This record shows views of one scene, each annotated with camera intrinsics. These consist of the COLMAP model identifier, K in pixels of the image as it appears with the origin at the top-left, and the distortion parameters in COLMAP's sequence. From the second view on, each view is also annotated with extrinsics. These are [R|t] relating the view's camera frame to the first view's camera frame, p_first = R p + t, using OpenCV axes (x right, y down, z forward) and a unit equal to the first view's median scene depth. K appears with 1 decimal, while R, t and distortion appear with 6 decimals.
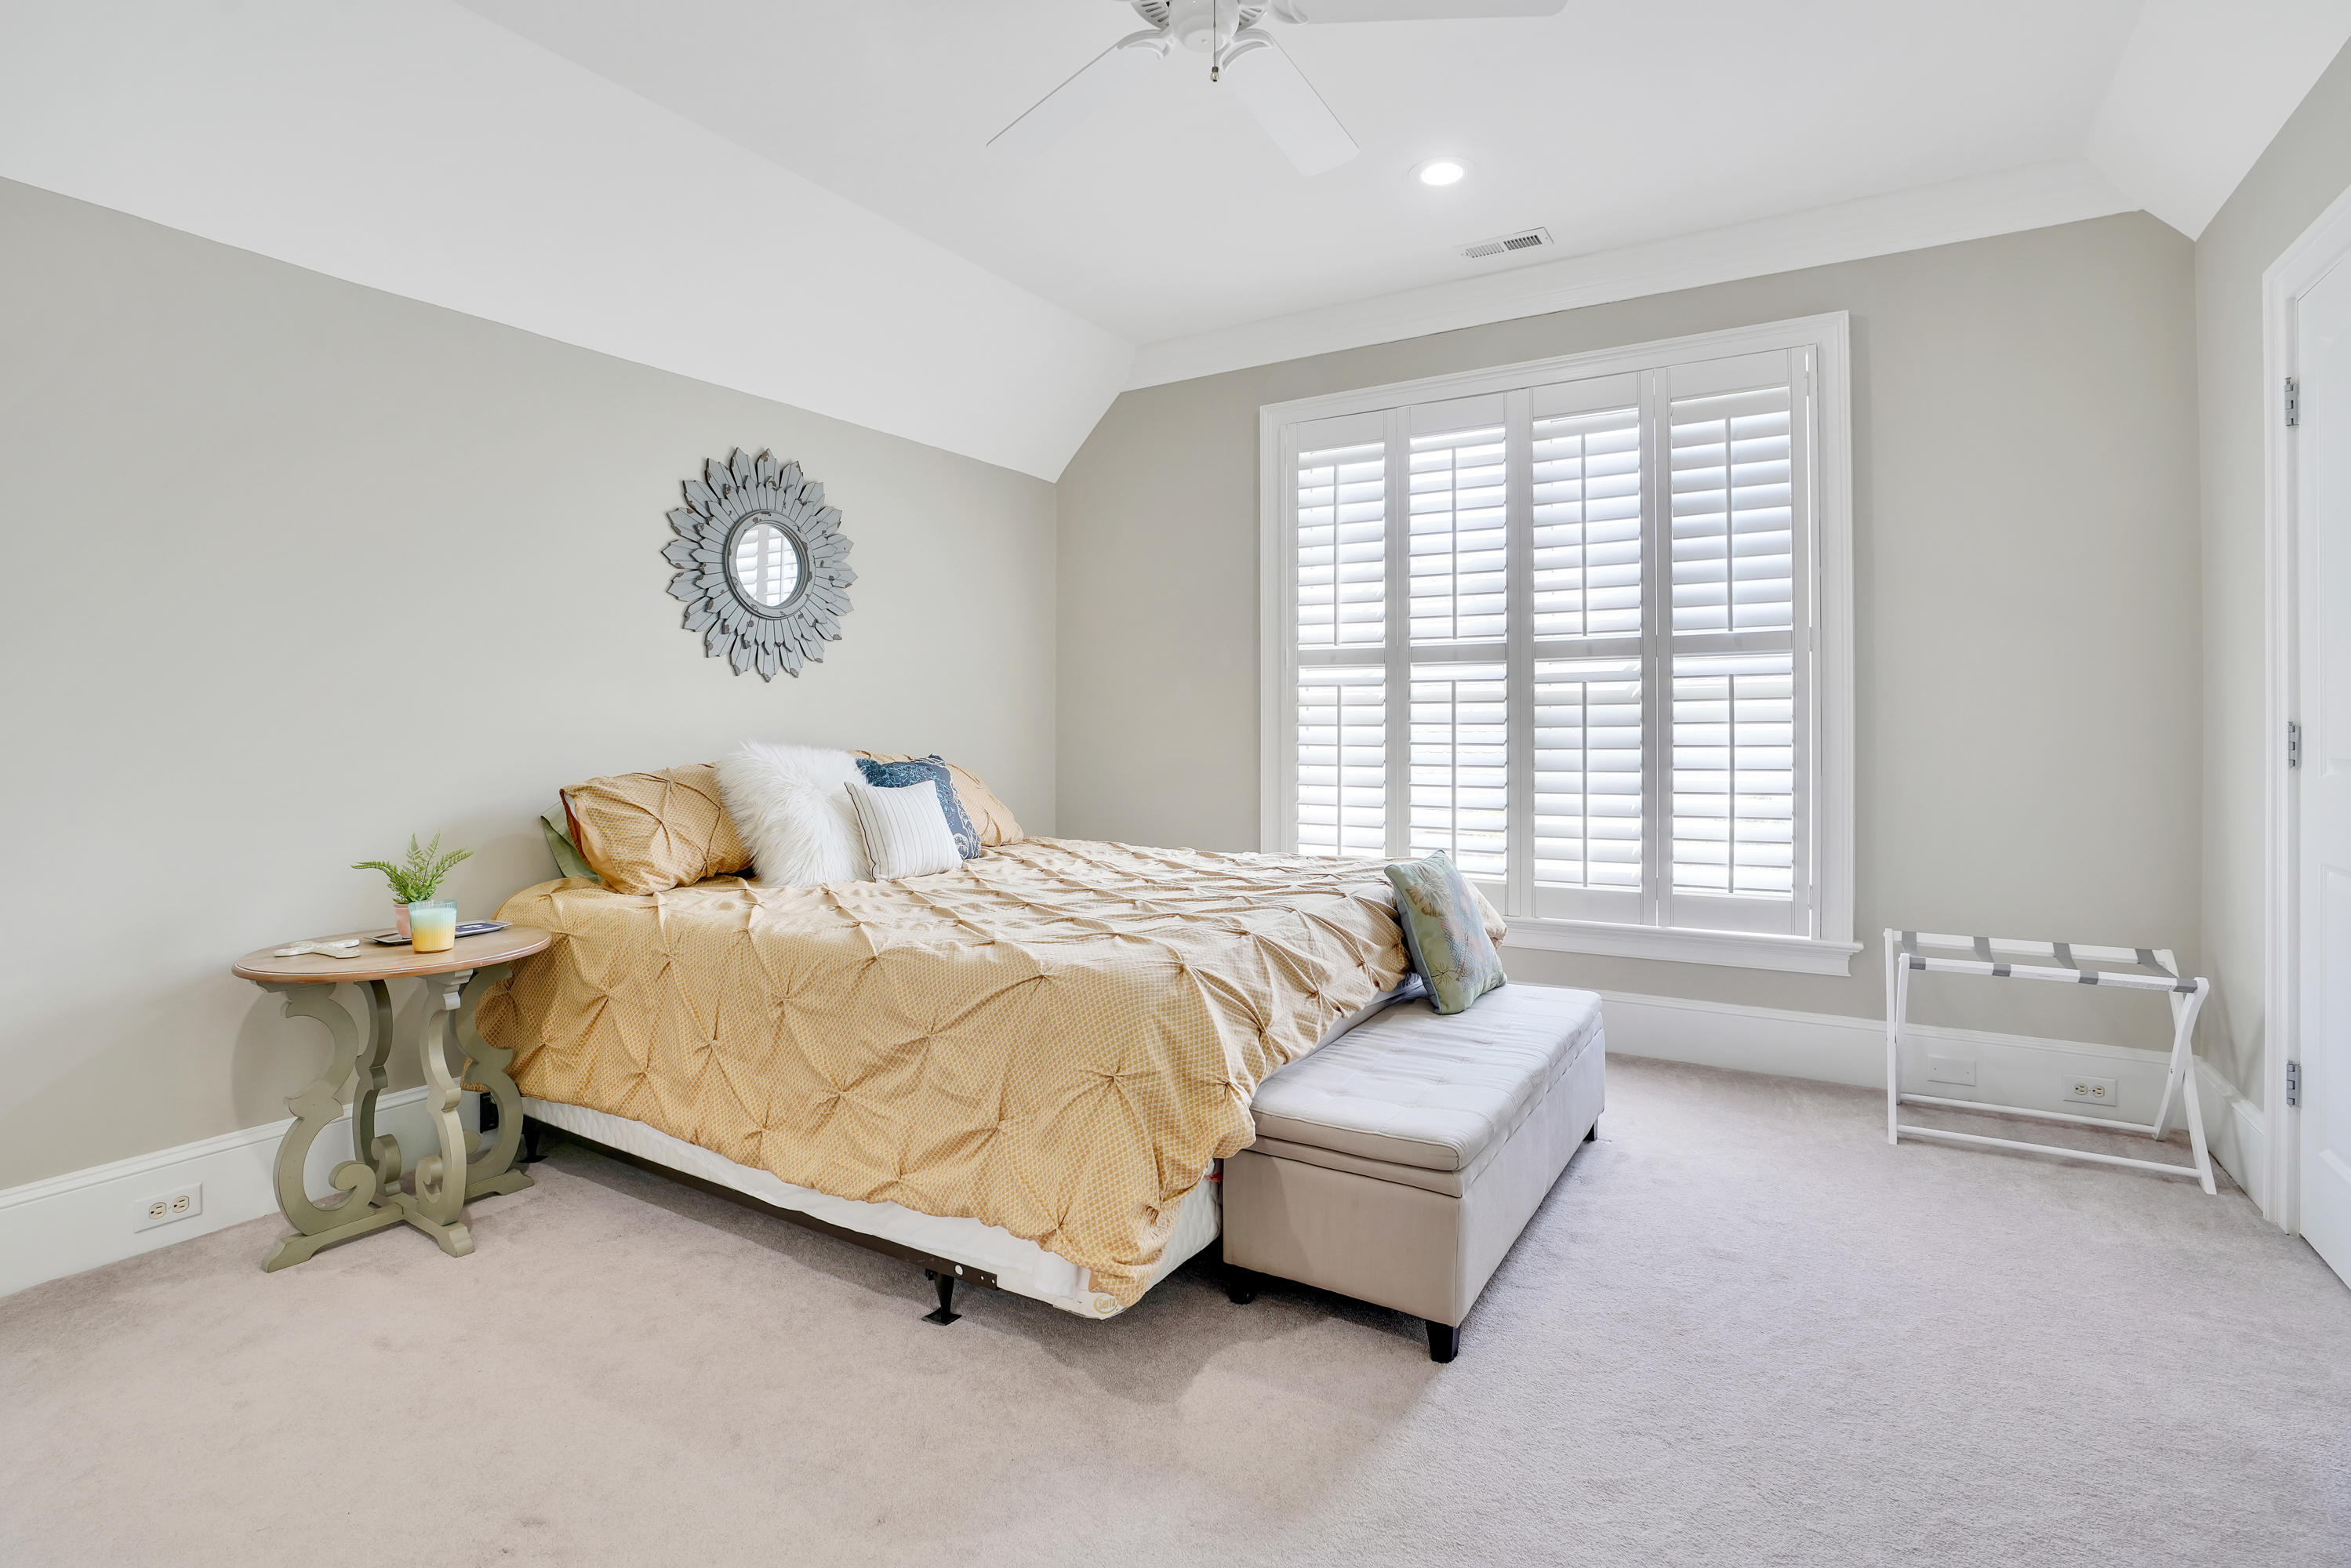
lens RADIAL K [[1123.5, 0, 1147.6], [0, 1123.5, 716.1], [0, 0, 1]] dist [-0.038495, 0.000392]
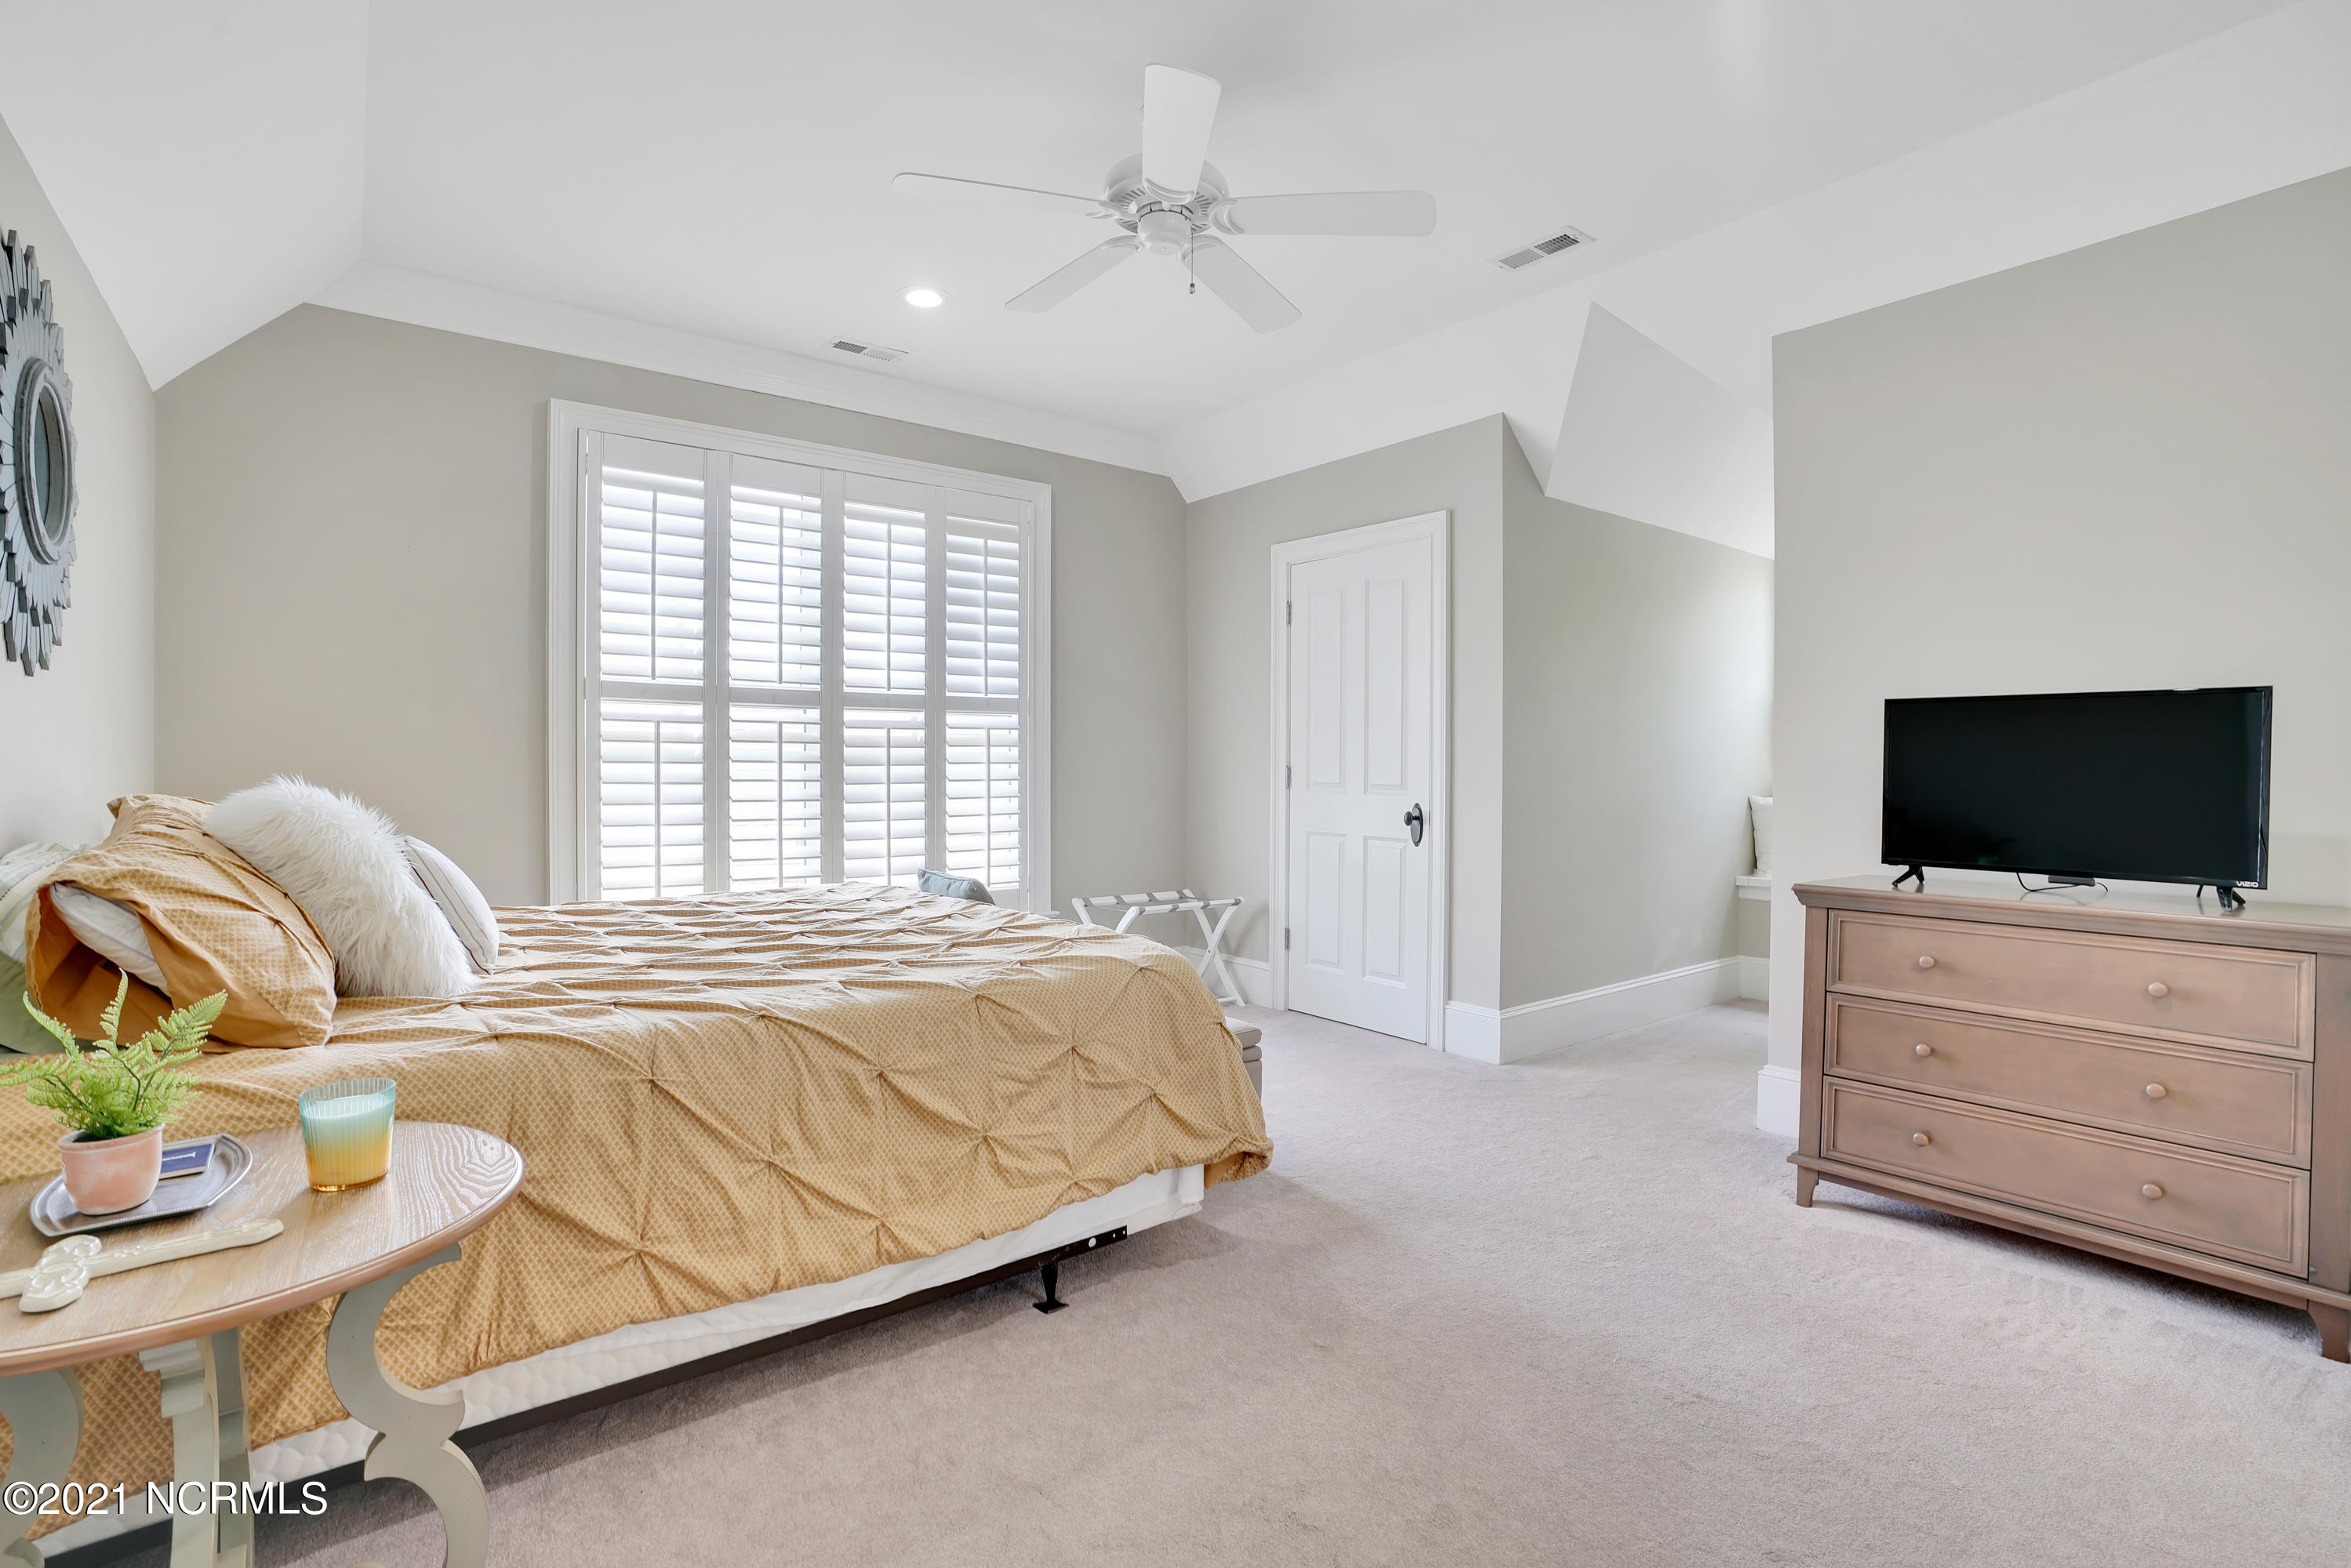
lens RADIAL K [[1123.5, 0, 1176.3], [0, 1123.5, 769.4], [0, 0, 1]] dist [-0.038495, 0.000392]
pose [[0.340377, 0.000669, 0.940289, -0.632574], [-0.012335, 0.999917, 0.003753, 0.005335], [-0.940208, -0.012876, 0.340357, 0.280998]]
